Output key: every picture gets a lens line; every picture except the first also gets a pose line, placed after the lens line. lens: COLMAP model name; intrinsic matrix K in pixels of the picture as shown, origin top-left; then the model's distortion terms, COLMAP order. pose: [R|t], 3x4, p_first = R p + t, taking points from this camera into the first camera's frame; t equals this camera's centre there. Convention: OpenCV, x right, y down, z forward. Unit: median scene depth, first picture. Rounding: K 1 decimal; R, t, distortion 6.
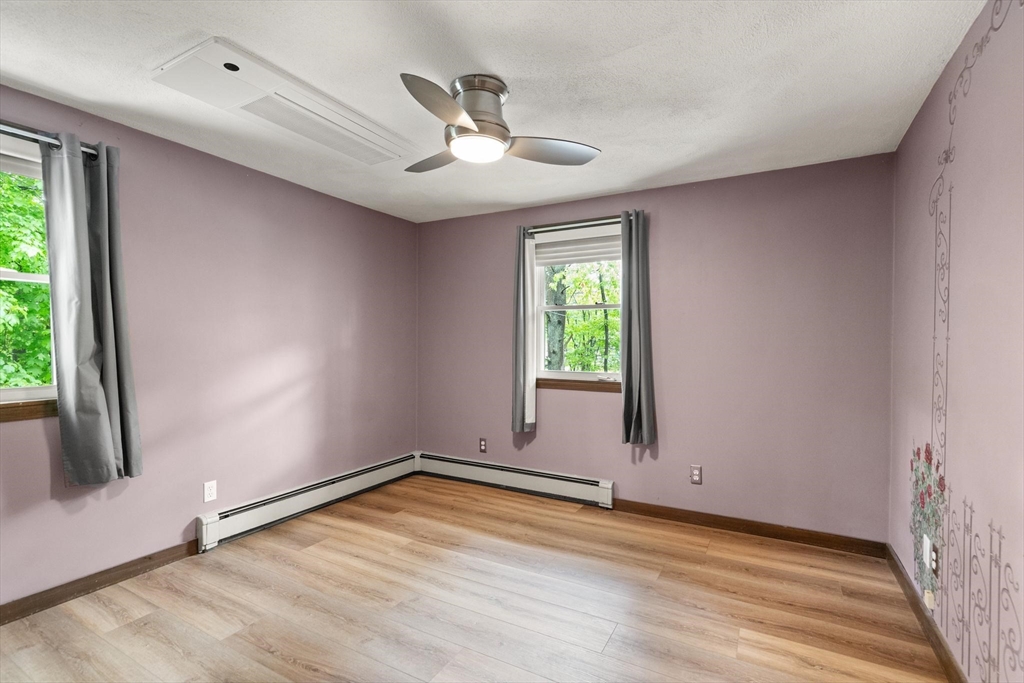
lens RADIAL K [[471.2, 0, 511.4], [0, 471.2, 340.8], [0, 0, 1]] dist [0.005137, -0.001126]
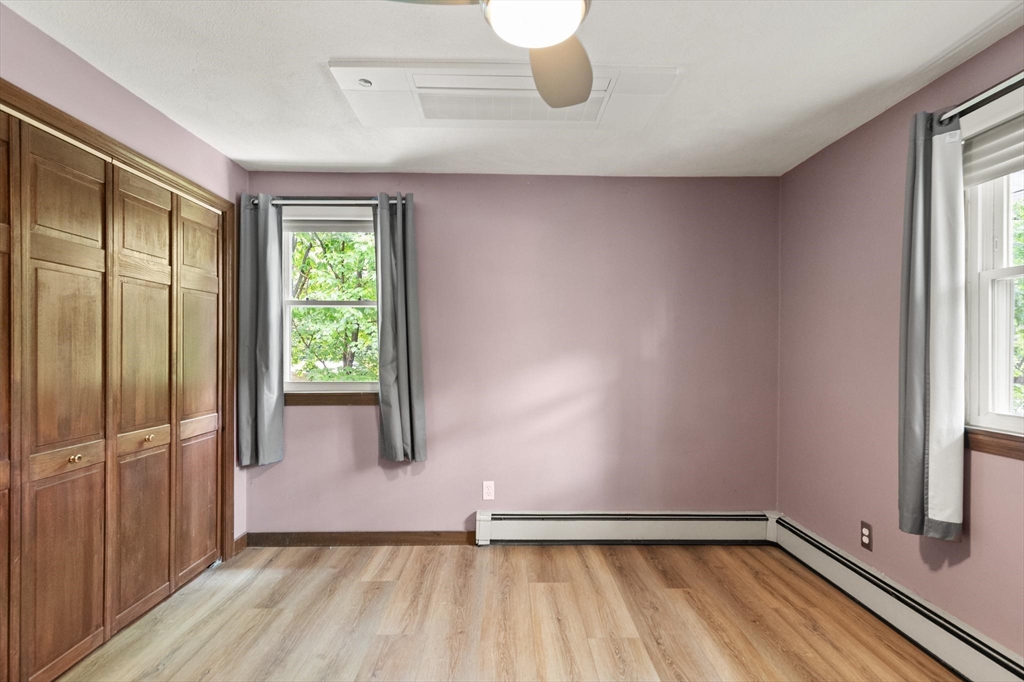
lens RADIAL K [[471.2, 0, 512.2], [0, 471.2, 348.2], [0, 0, 1]] dist [0.005137, -0.001126]
pose [[0.502400, -0.006322, -0.864612, 0.270010], [-0.000159, 0.999973, -0.007404, 0.005130], [0.864635, 0.003857, 0.502385, 0.448943]]
